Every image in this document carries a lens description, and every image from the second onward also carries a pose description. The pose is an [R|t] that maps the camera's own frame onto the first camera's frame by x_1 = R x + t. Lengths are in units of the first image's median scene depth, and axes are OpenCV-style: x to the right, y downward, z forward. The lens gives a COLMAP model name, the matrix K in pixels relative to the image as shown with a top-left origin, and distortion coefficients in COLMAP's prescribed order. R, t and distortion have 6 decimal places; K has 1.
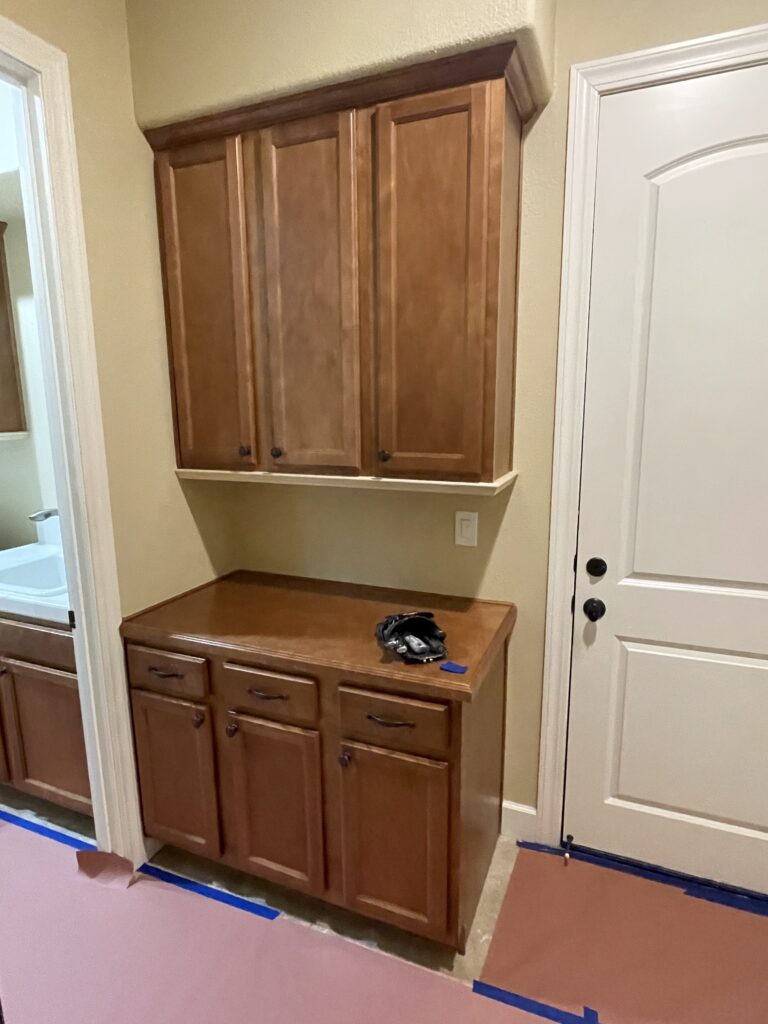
lens RADIAL K [[582.0, 0, 384.4], [0, 582.0, 511.9], [0, 0, 1]] dist [-0.003047, -0.002845]
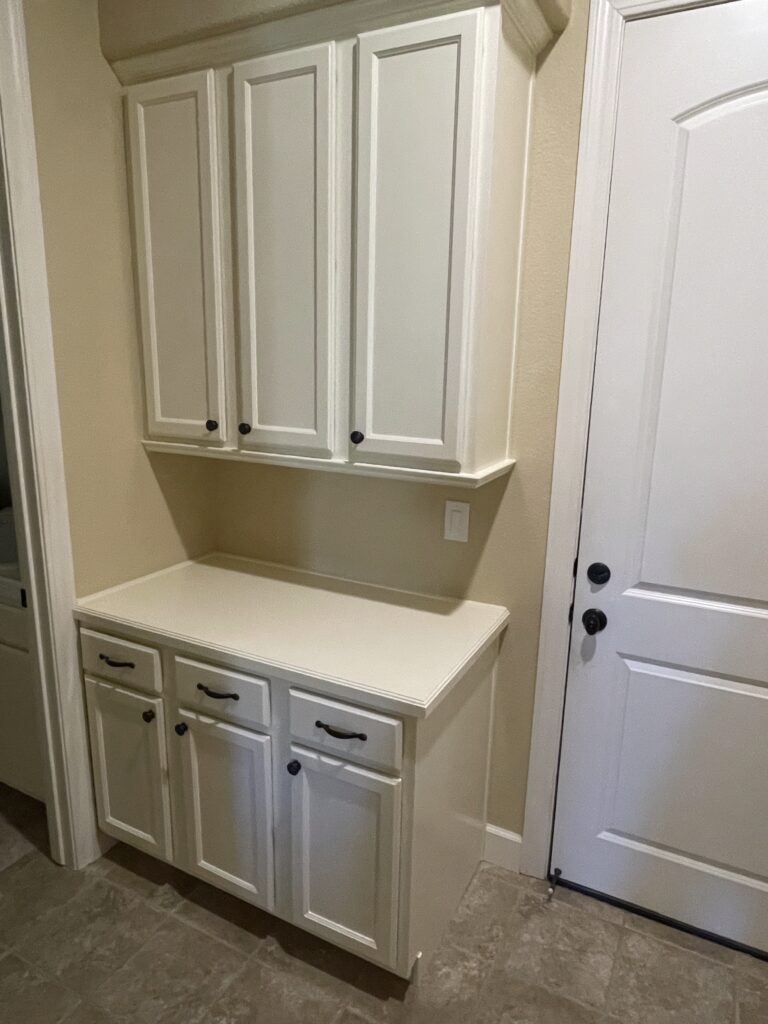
lens RADIAL K [[654.4, 0, 383.9], [0, 654.4, 513.2], [0, 0, 1]] dist [-0.010838, 0.004278]
pose [[0.995990, 0.048750, -0.075018, 0.115348], [-0.045579, 0.998017, 0.043415, -0.024393], [0.076986, -0.039821, 0.996237, -0.000886]]
